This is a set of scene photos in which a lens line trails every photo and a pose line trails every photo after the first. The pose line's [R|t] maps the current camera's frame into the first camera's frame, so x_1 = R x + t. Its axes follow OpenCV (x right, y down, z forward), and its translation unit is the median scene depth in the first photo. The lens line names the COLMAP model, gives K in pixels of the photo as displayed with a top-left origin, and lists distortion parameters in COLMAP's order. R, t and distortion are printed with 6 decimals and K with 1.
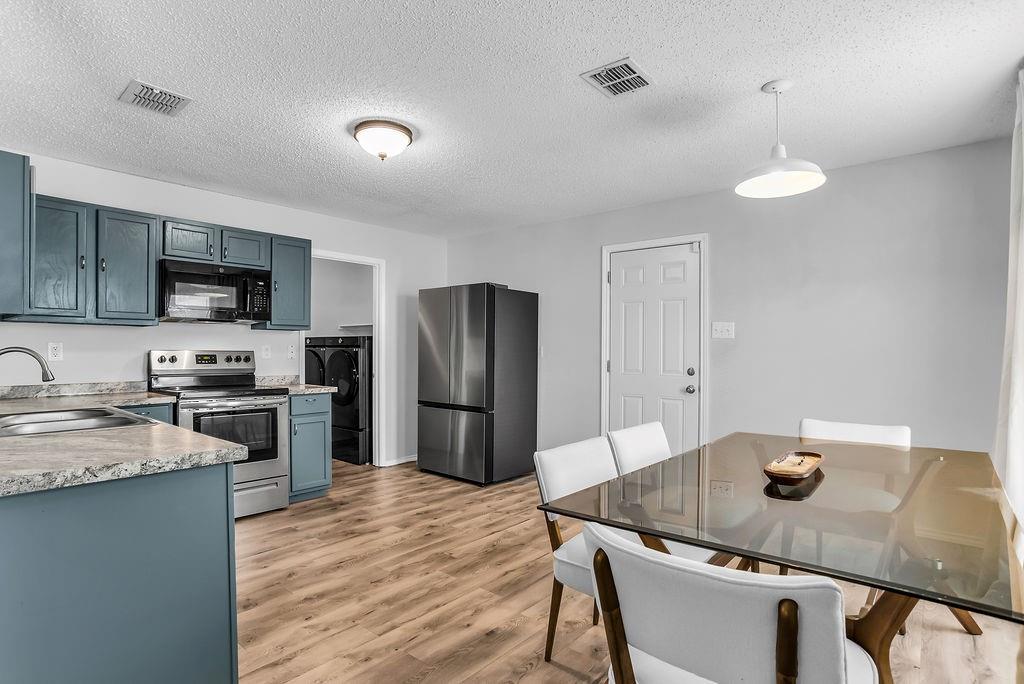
lens RADIAL K [[525.5, 0, 503.6], [0, 525.5, 346.9], [0, 0, 1]] dist [-0.071438, 0.032069]
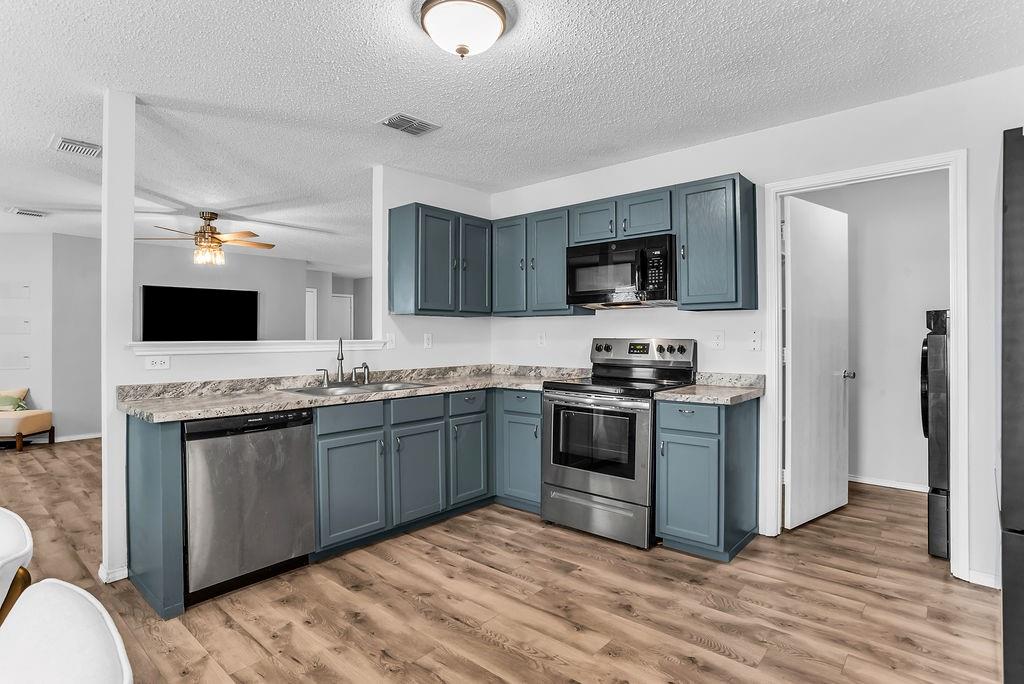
lens RADIAL K [[525.5, 0, 512.0], [0, 525.5, 335.5], [0, 0, 1]] dist [-0.071438, 0.032069]
pose [[-0.003548, -0.002347, -0.999991, 0.348672], [0.008773, 0.999959, -0.002379, 0.002053], [0.999955, -0.008781, -0.003527, 0.853268]]
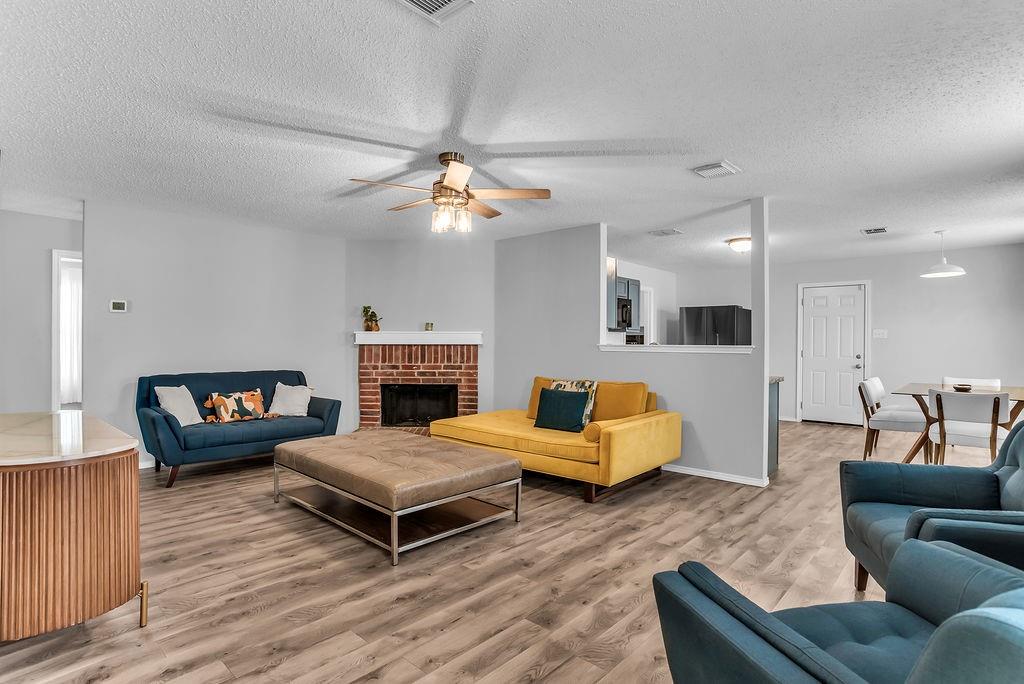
lens RADIAL K [[525.5, 0, 509.0], [0, 525.5, 343.1], [0, 0, 1]] dist [-0.071438, 0.032069]
pose [[0.999710, 0.003020, -0.023897, -0.901068], [-0.002948, 0.999991, 0.003051, -0.000888], [0.023906, -0.002980, 0.999710, -0.886970]]
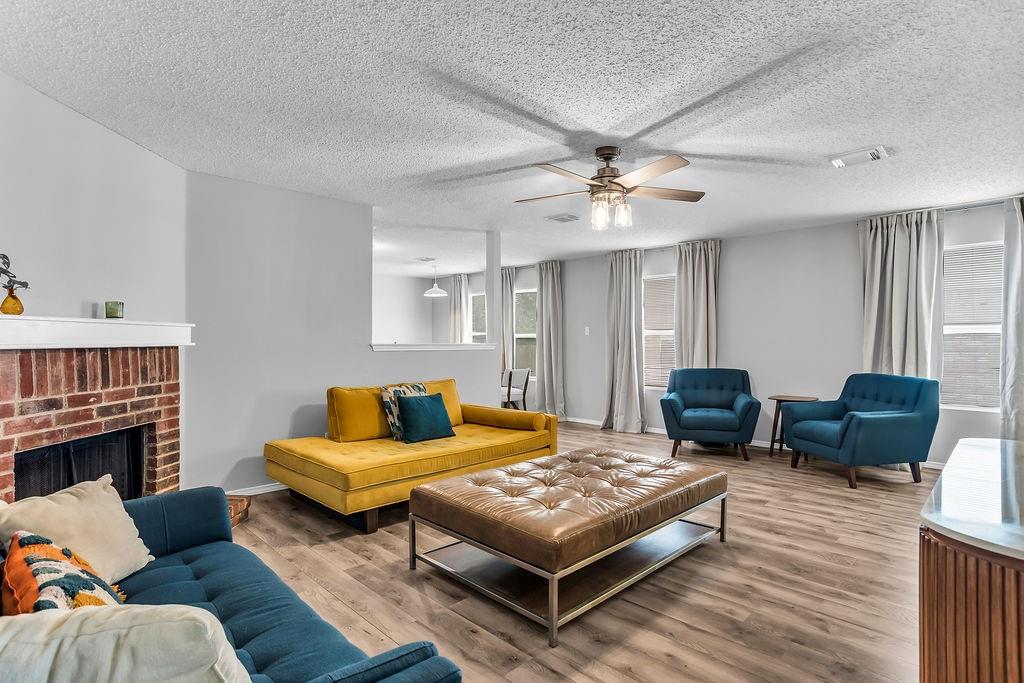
lens RADIAL K [[525.5, 0, 518.4], [0, 525.5, 339.3], [0, 0, 1]] dist [-0.071438, 0.032069]
pose [[0.063110, 0.001946, 0.998005, -1.984103], [0.000210, 0.999998, -0.001963, -0.001173], [-0.998007, 0.000333, 0.063110, 0.184111]]
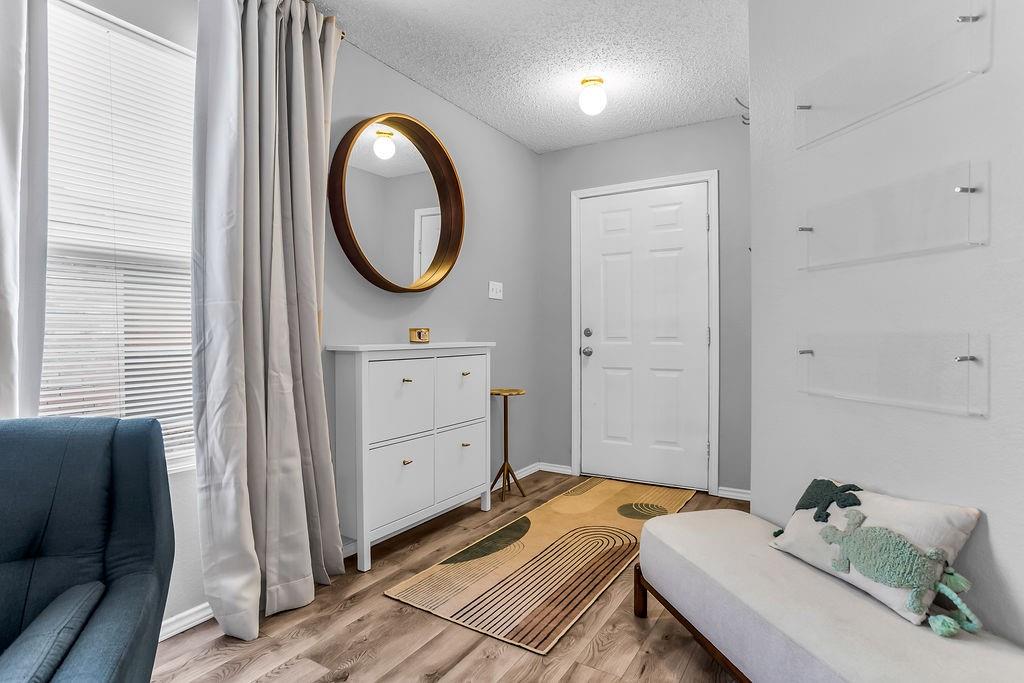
lens RADIAL K [[525.5, 0, 513.6], [0, 525.5, 338.6], [0, 0, 1]] dist [-0.071438, 0.032069]
pose [[-0.986686, 0.002427, -0.162617, -0.907517], [0.000584, 0.999935, 0.011379, 0.039464], [0.162635, 0.011132, -0.986624, -0.372645]]
